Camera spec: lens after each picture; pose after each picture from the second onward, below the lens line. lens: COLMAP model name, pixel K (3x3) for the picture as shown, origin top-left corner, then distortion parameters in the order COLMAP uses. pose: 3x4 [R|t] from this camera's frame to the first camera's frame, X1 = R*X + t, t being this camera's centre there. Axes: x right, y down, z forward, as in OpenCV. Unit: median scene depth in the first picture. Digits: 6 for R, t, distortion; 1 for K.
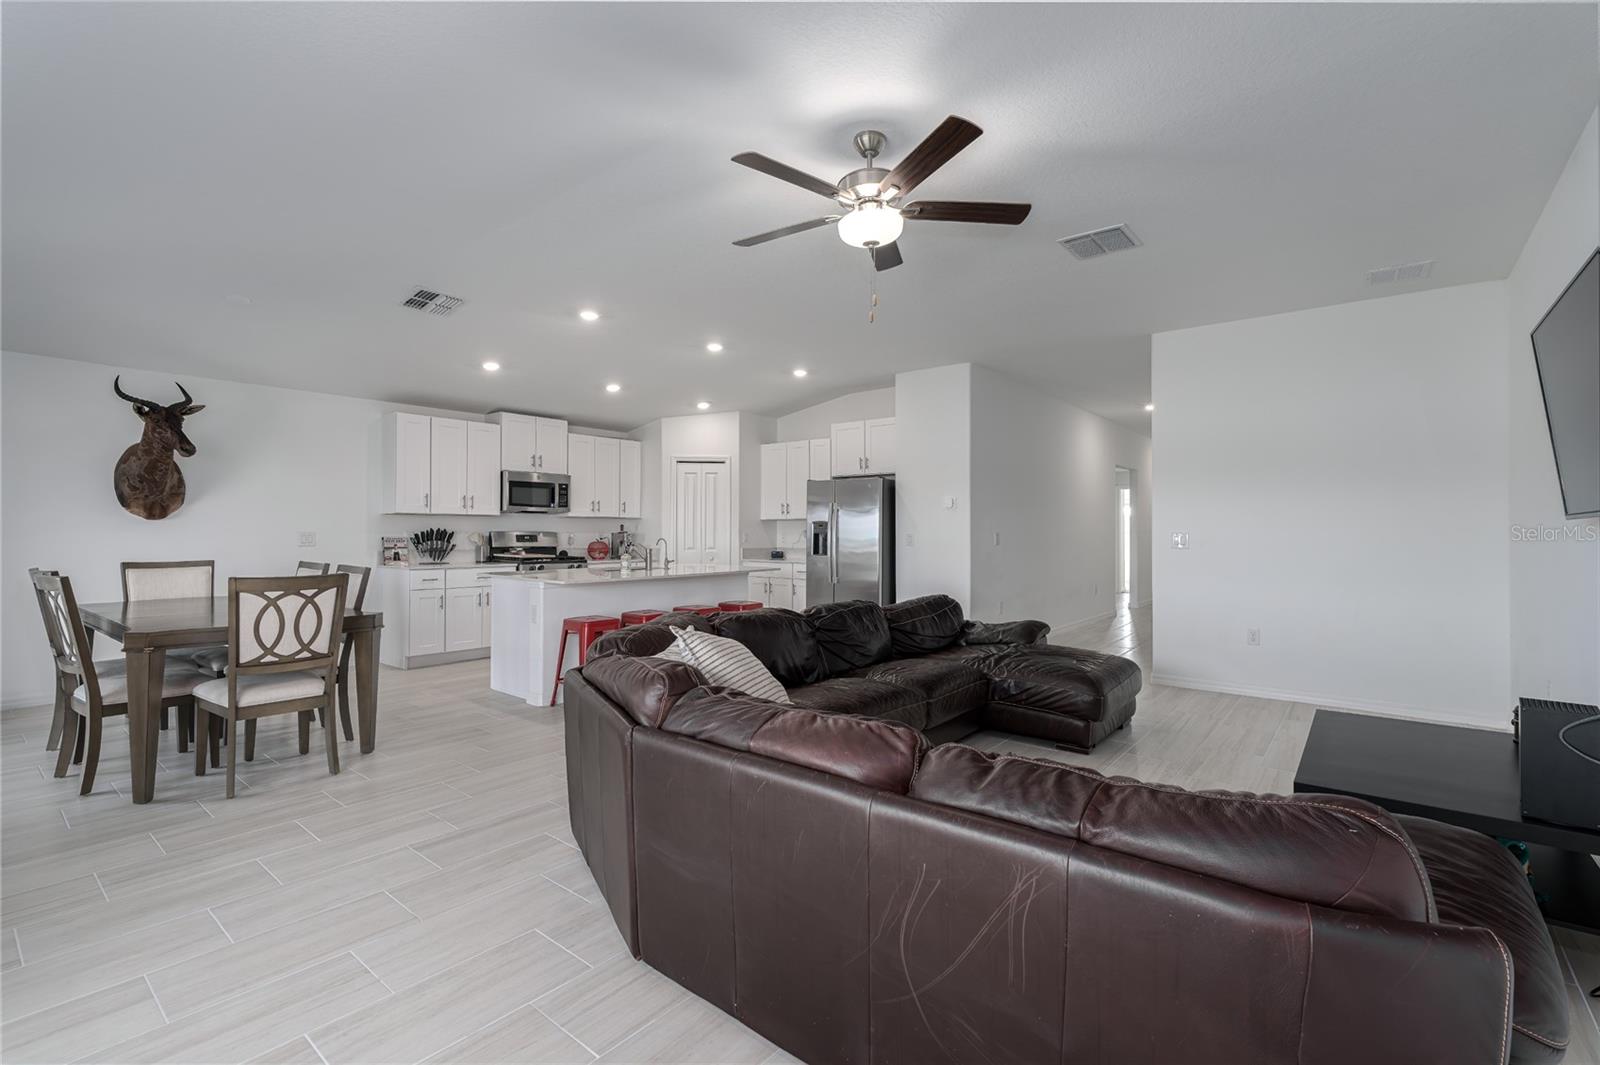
lens RADIAL K [[710.7, 0, 800.4], [0, 710.7, 526.0], [0, 0, 1]] dist [-0.008942, 0.000181]
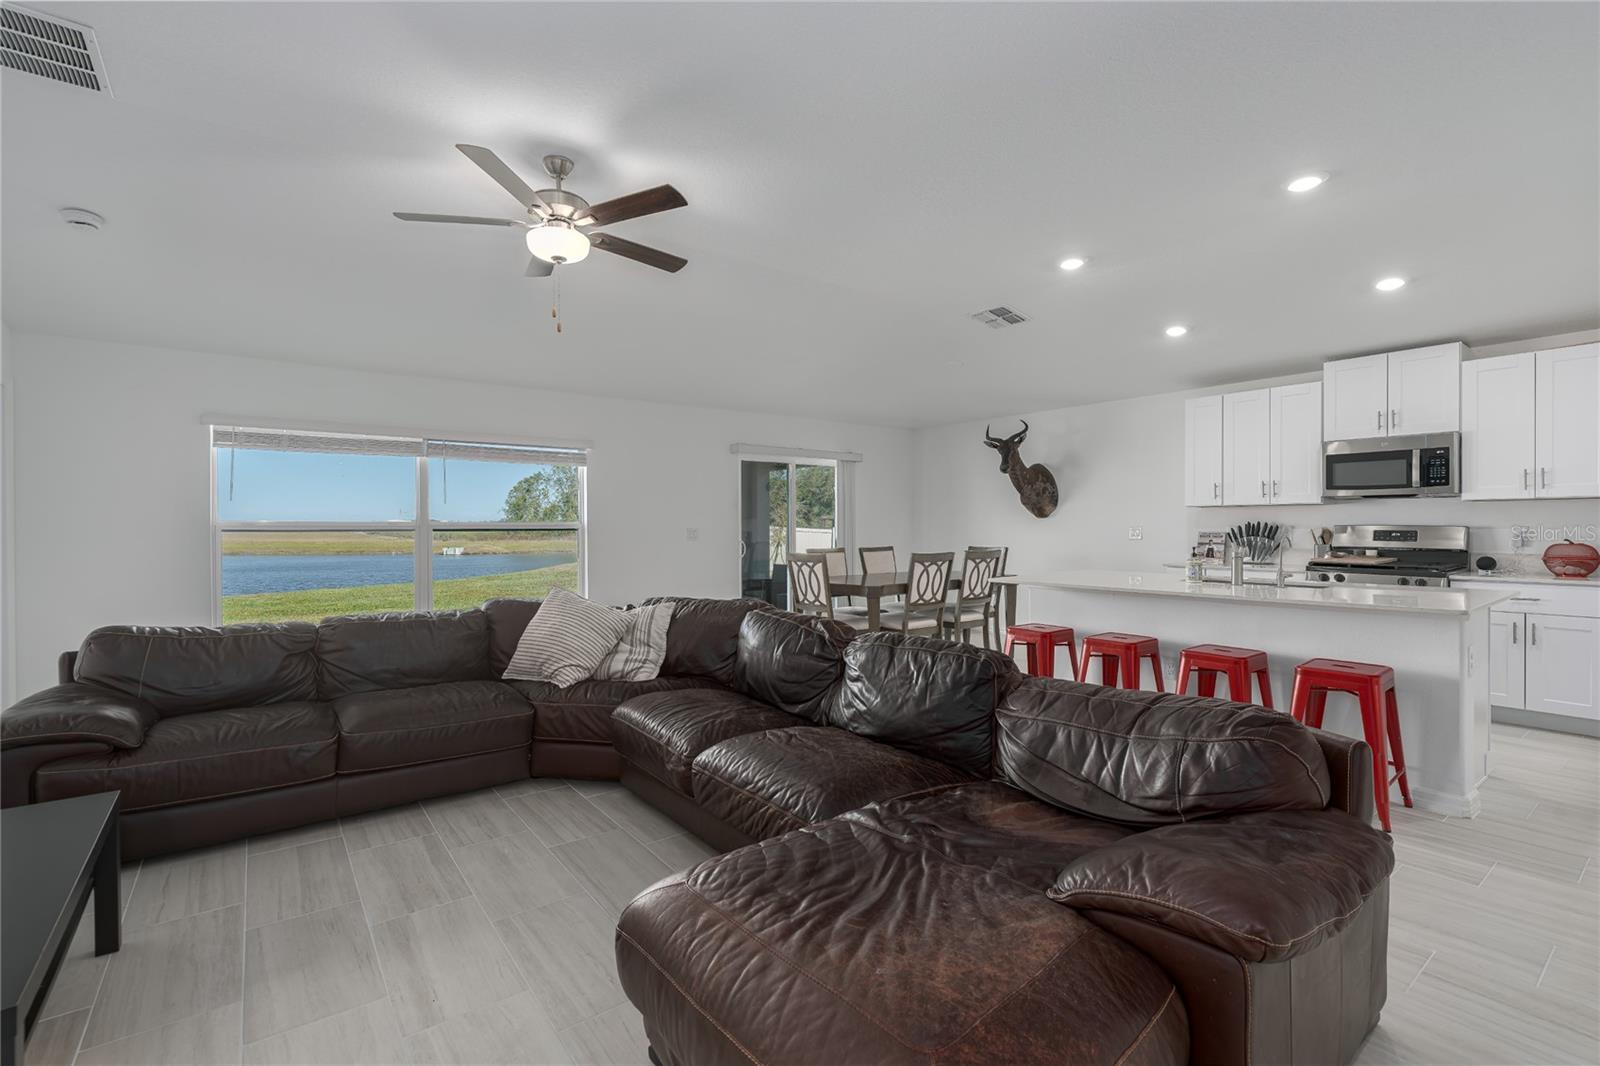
lens RADIAL K [[713.4, 0, 801.7], [0, 713.4, 530.4], [0, 0, 1]] dist [-0.004655, 0.000098]
pose [[-0.225562, 0.002790, -0.974225, 0.434911], [0.008708, 0.999962, 0.000847, 0.007745], [0.974190, -0.008293, -0.225577, 0.659871]]
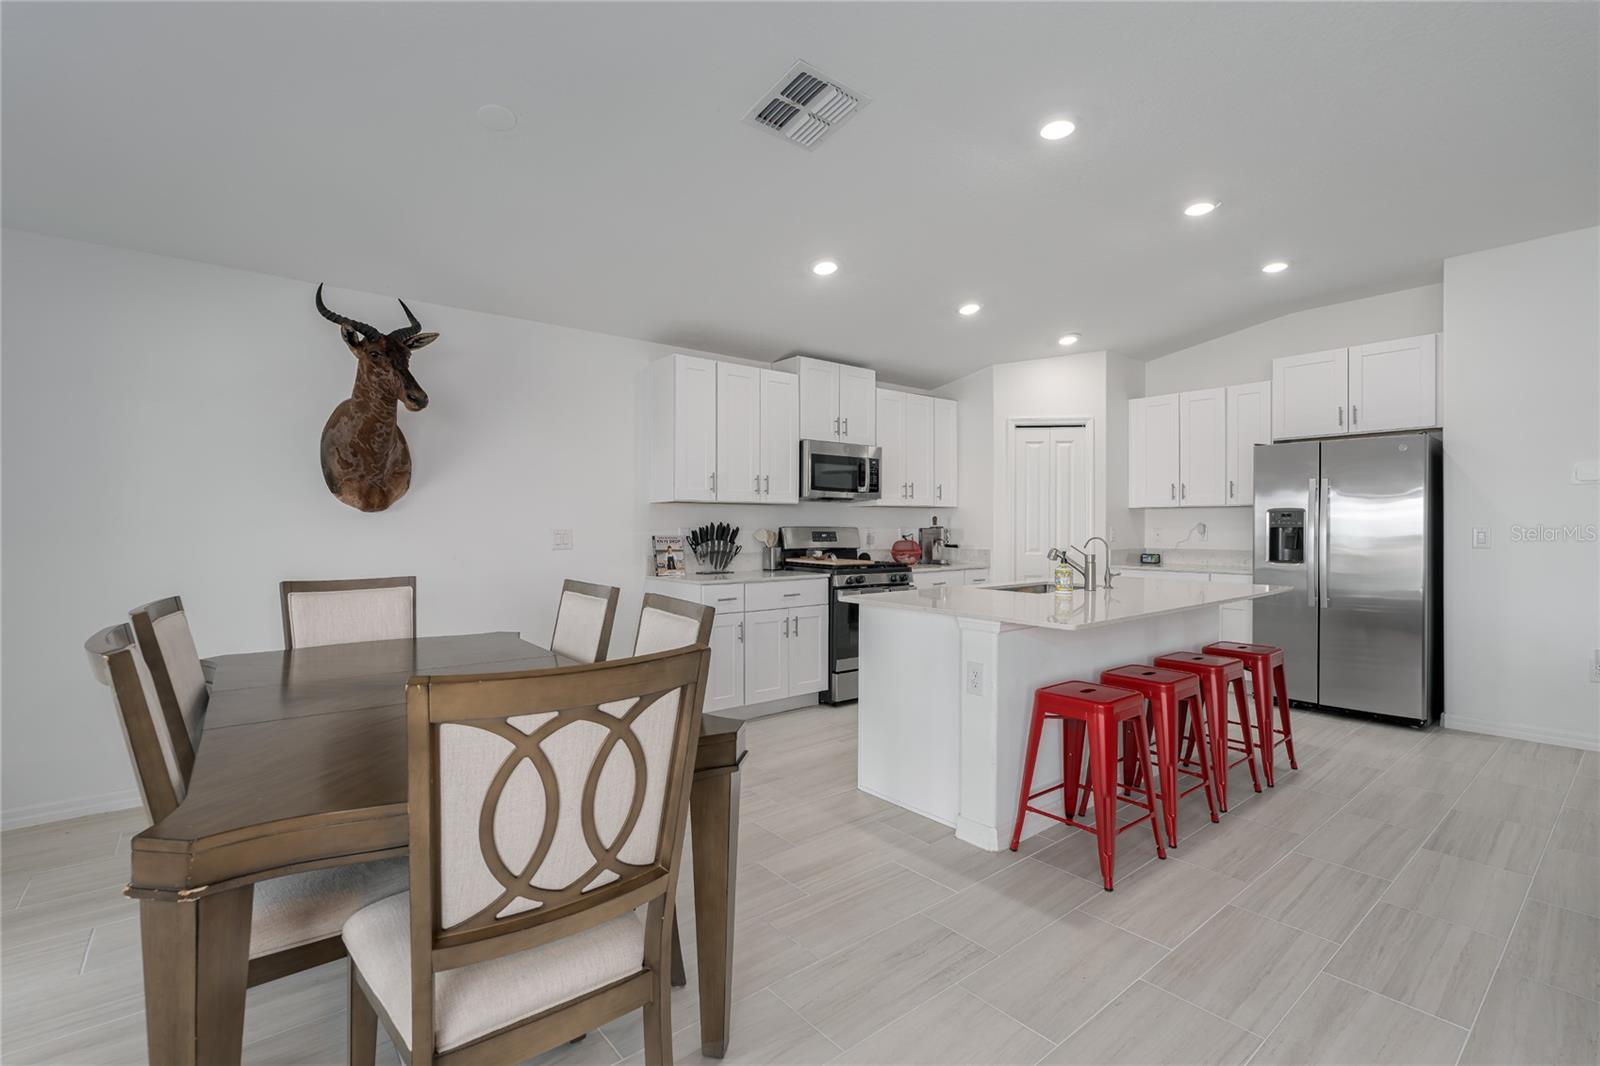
lens RADIAL K [[717.7, 0, 794.8], [0, 717.7, 522.7], [0, 0, 1]] dist [-0.009336, 0.000220]
pose [[0.977915, -0.005690, -0.208924, -0.288196], [0.006355, 0.999977, 0.002514, 0.001866], [0.208905, -0.003786, 0.977929, 0.316785]]
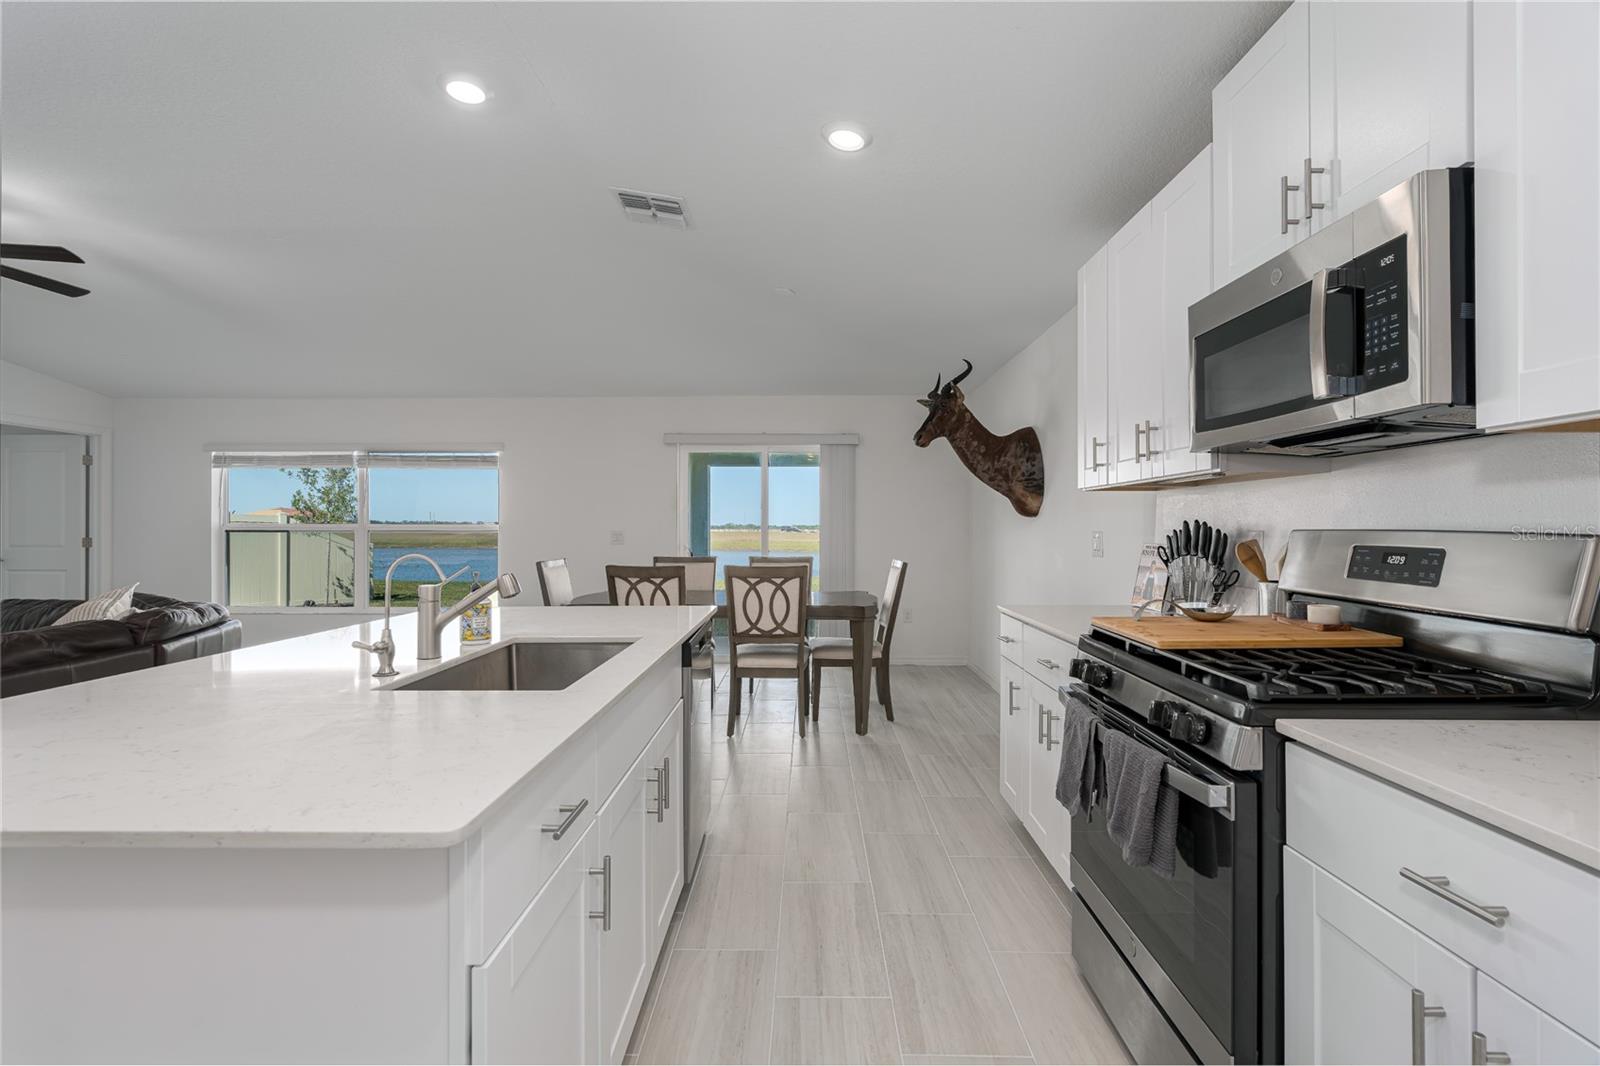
lens RADIAL K [[717.7, 0, 794.8], [0, 717.7, 522.7], [0, 0, 1]] dist [-0.009336, 0.000220]
pose [[-0.788687, -0.011131, -0.614694, -0.133358], [-0.000797, 0.999854, -0.017084, 0.009983], [0.614794, -0.012984, -0.788581, 1.153710]]
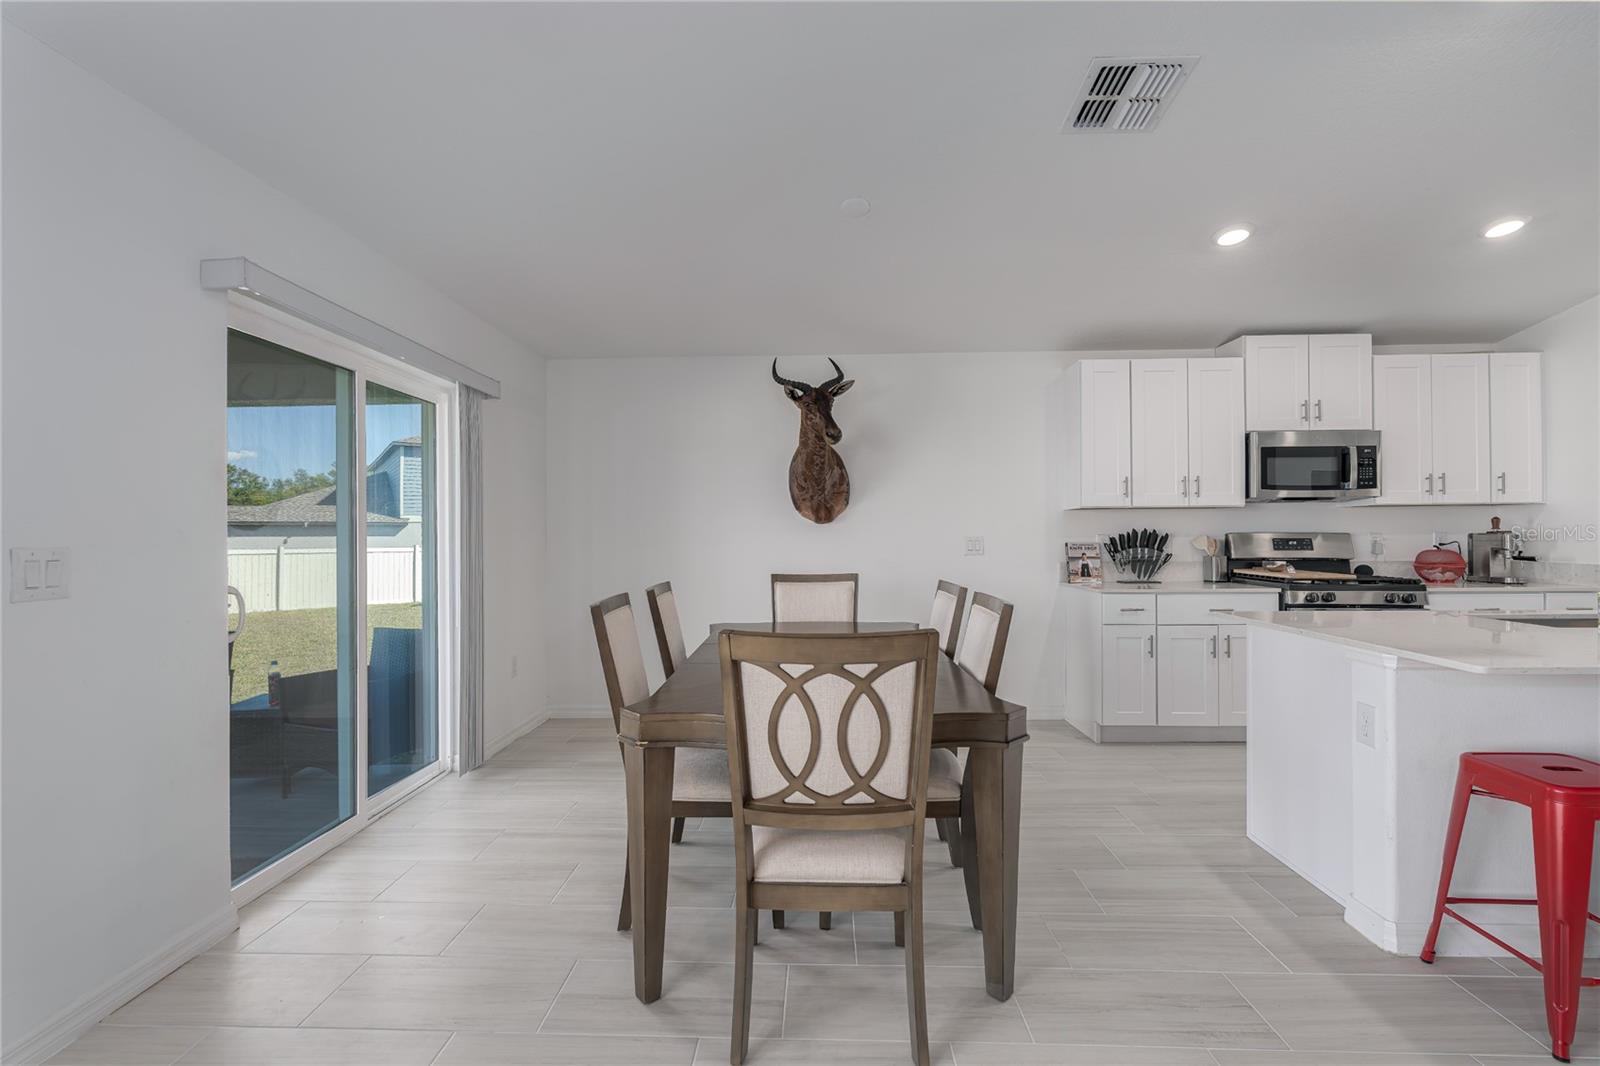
lens RADIAL K [[753.9, 0, 800.0], [0, 753.9, 533.0], [0, 0, 1]] dist [0.018646, -0.000275]
pose [[0.619211, -0.010570, -0.785154, -0.154066], [0.015879, 0.999873, -0.000938, 0.002428], [0.785064, -0.011887, 0.619300, 0.308190]]
